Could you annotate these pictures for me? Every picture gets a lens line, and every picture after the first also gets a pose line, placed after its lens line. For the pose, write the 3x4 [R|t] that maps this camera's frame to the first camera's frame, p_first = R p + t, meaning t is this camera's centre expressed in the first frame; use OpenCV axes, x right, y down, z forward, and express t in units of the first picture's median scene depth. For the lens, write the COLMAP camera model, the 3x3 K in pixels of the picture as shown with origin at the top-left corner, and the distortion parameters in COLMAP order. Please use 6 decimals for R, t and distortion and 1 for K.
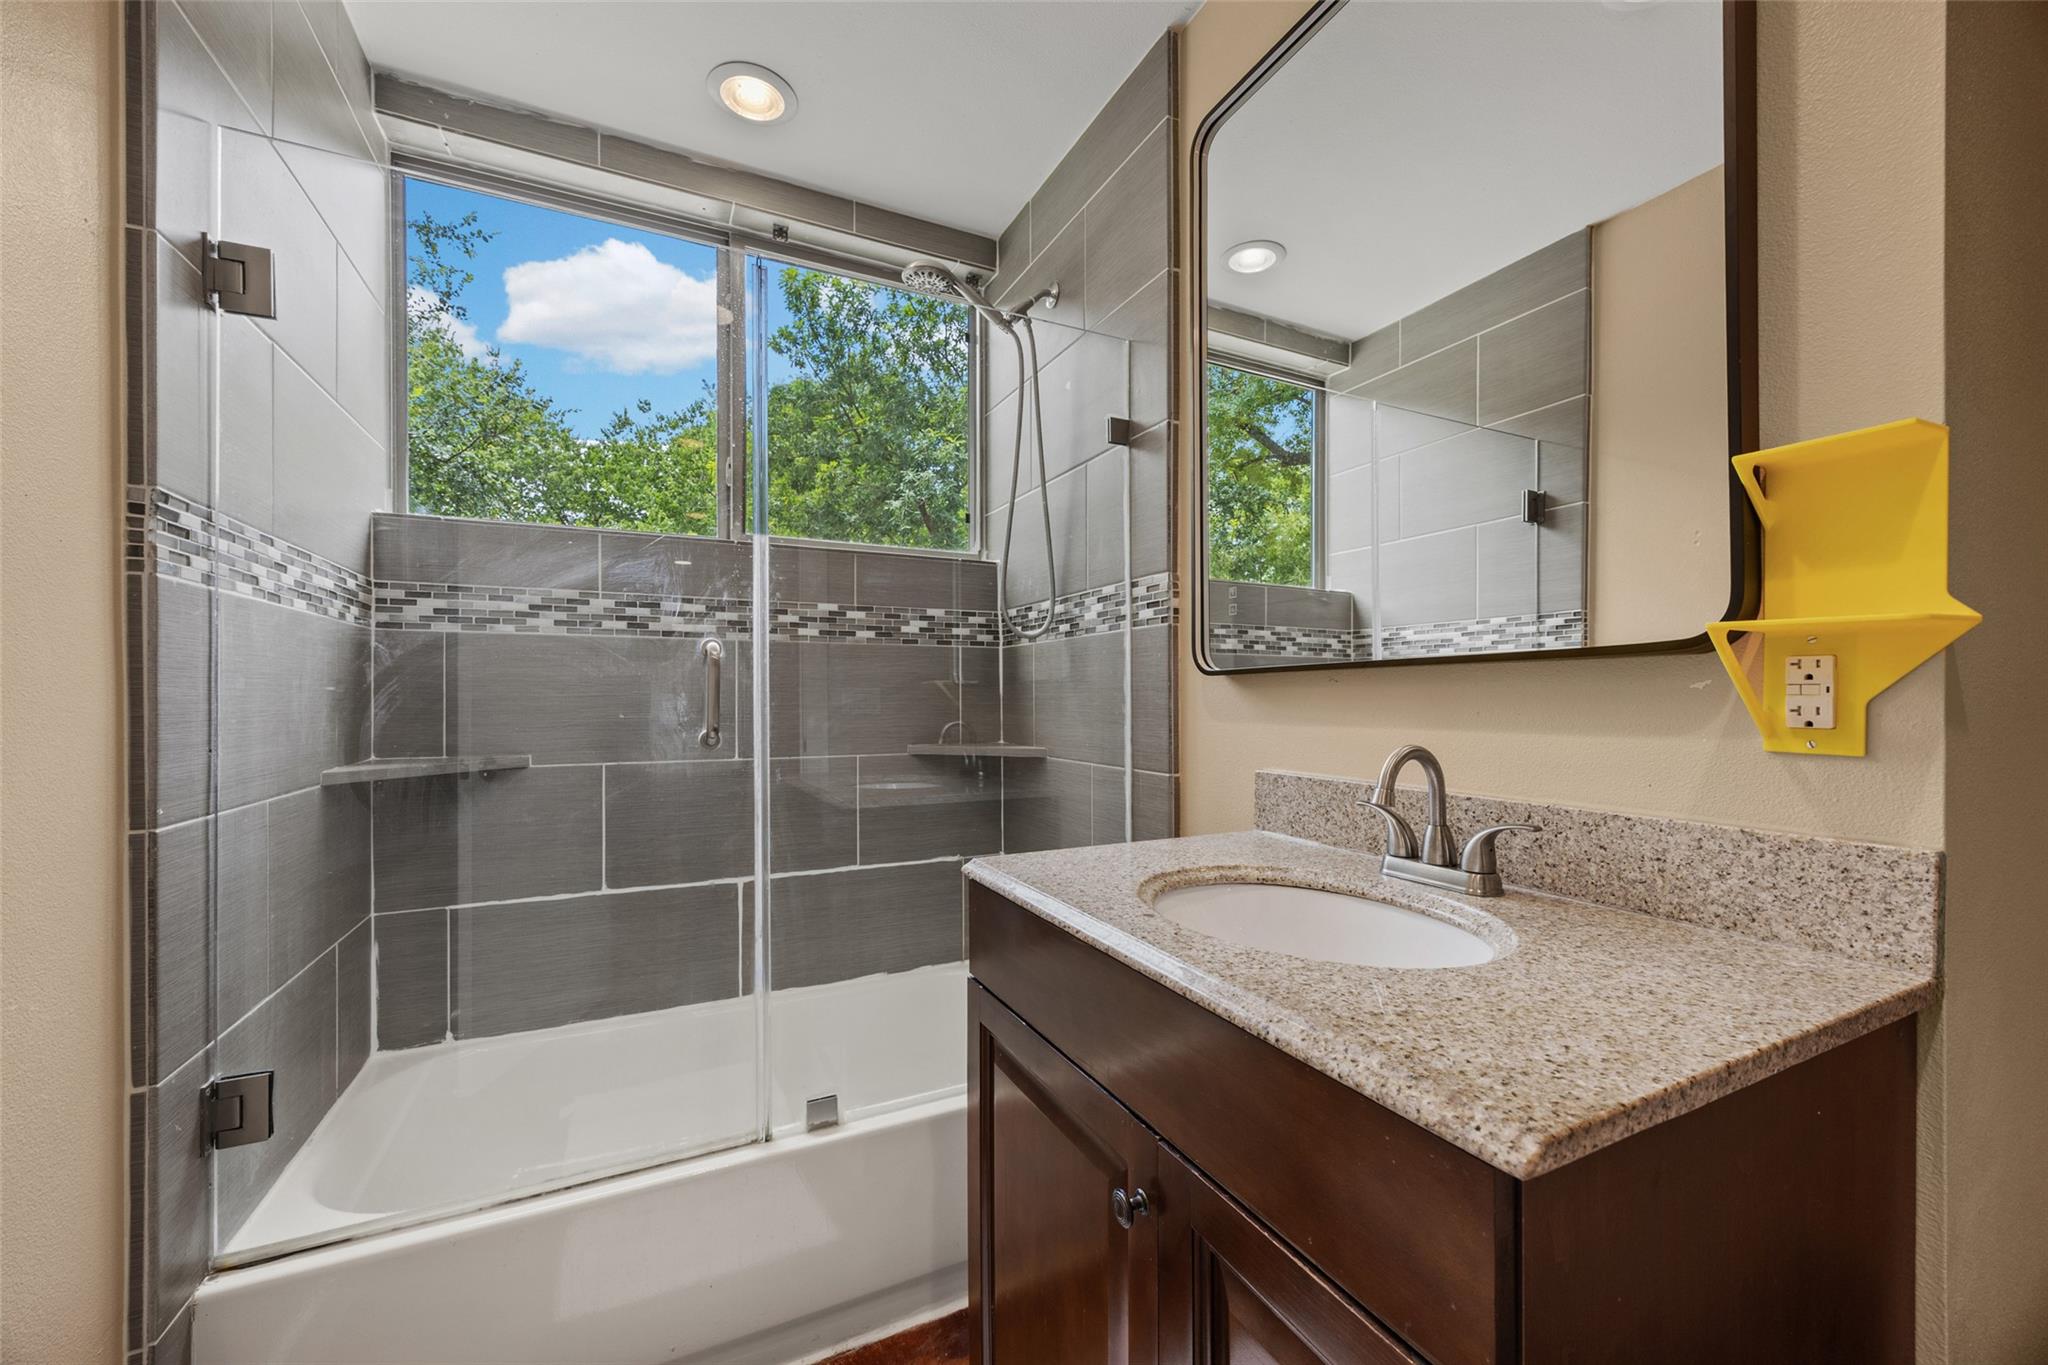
lens RADIAL K [[784.5, 0, 1036.3], [0, 784.5, 696.7], [0, 0, 1]] dist [-0.000355, -0.000116]
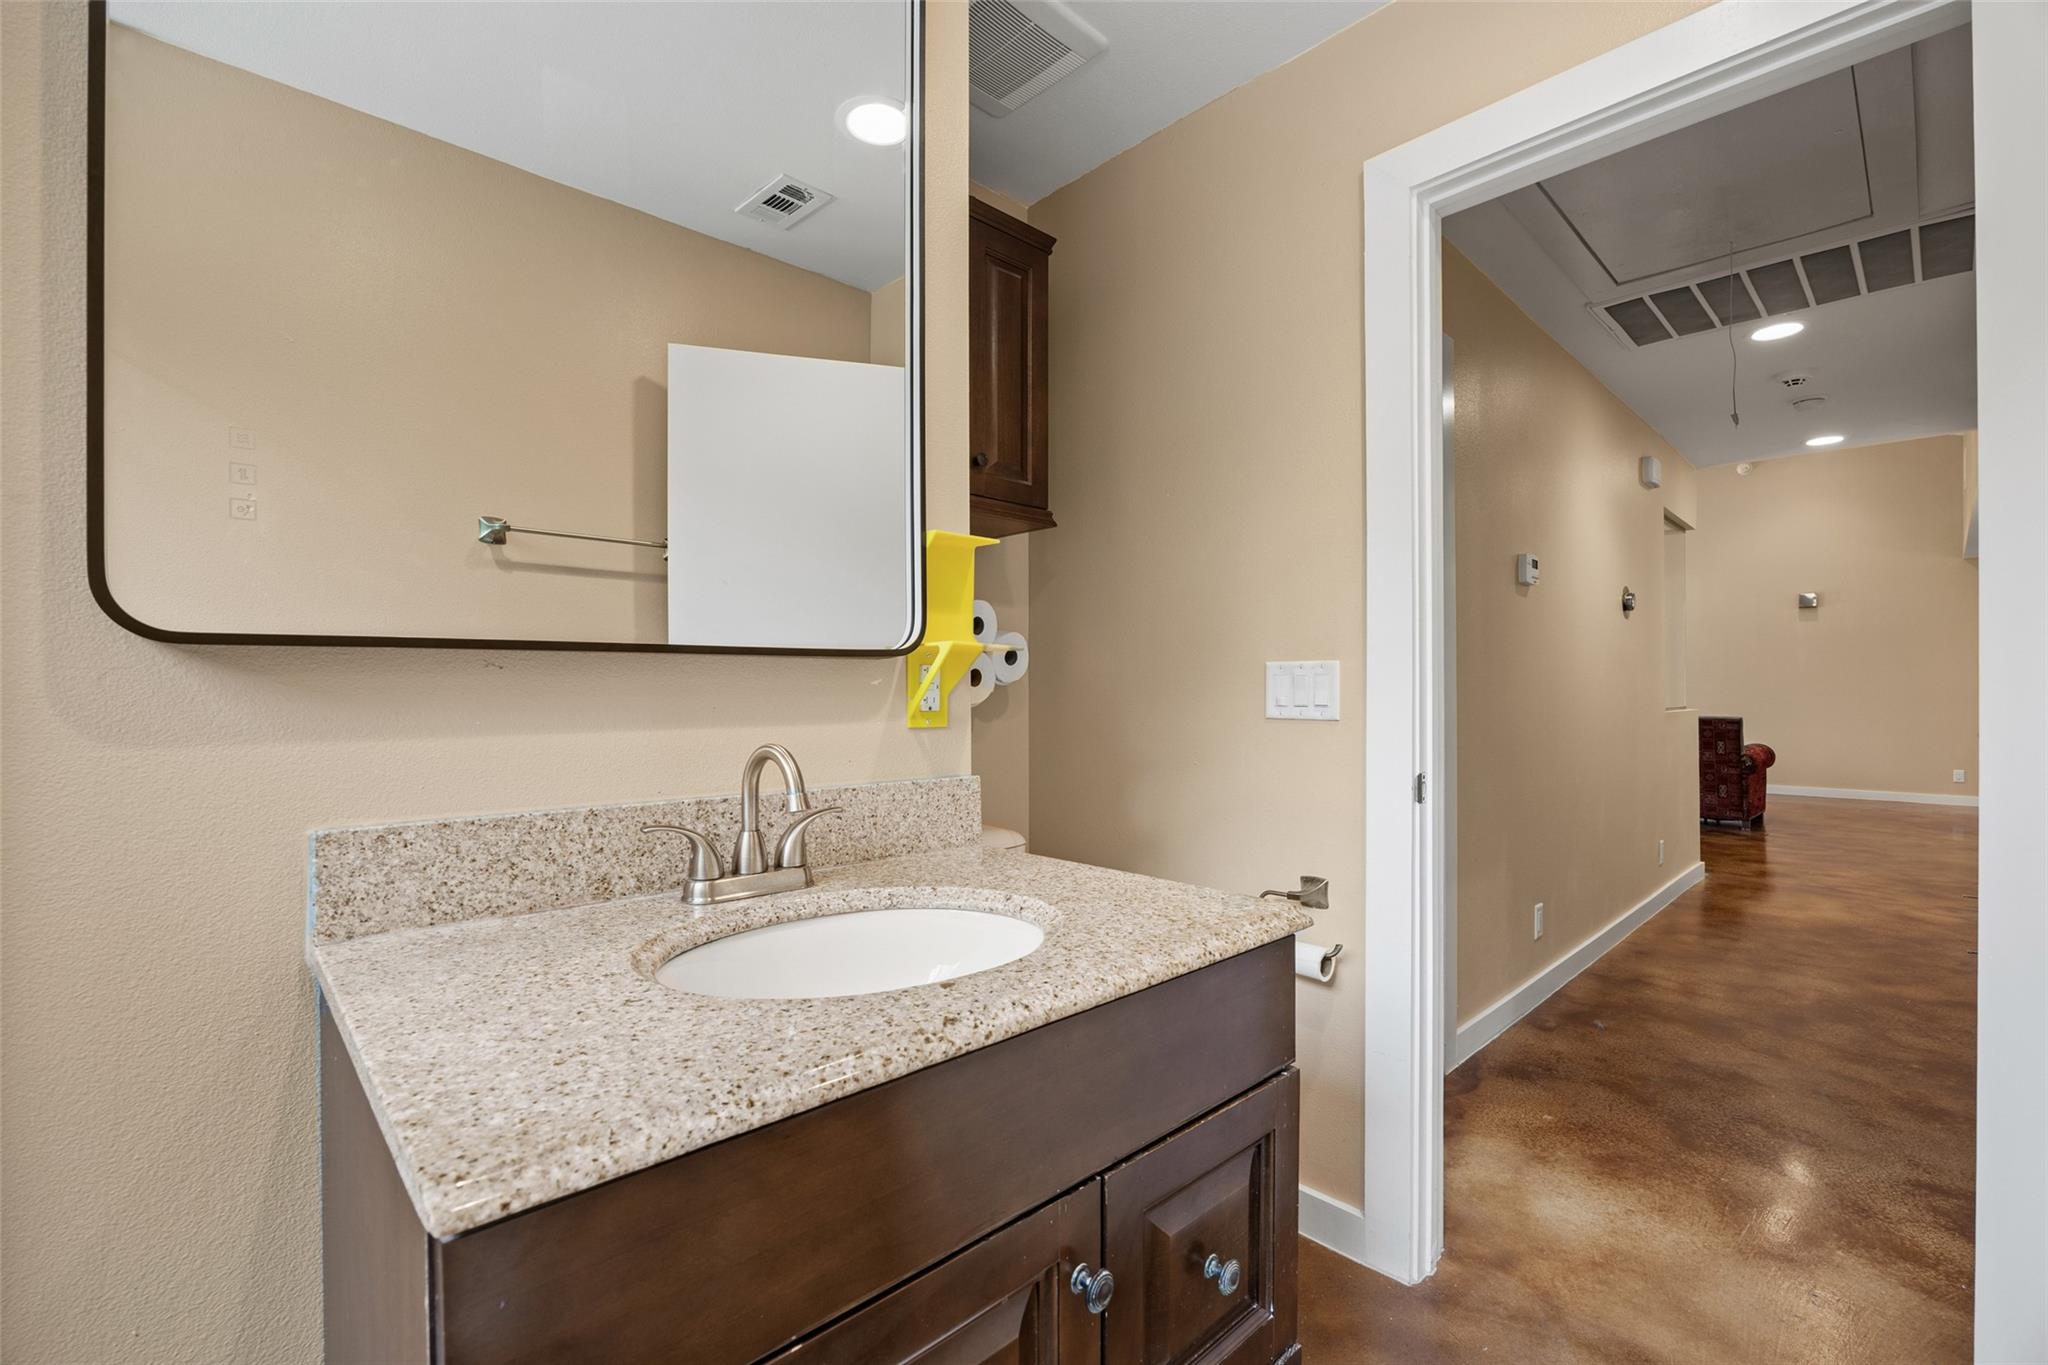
lens RADIAL K [[882.7, 0, 1025.1], [0, 882.7, 696.5], [0, 0, 1]] dist [-0.000674, -0.000088]
pose [[-0.292658, -0.003743, 0.956210, -0.740165], [-0.001085, 0.999993, 0.003583, 0.004192], [-0.956217, 0.000011, -0.292660, 1.294205]]
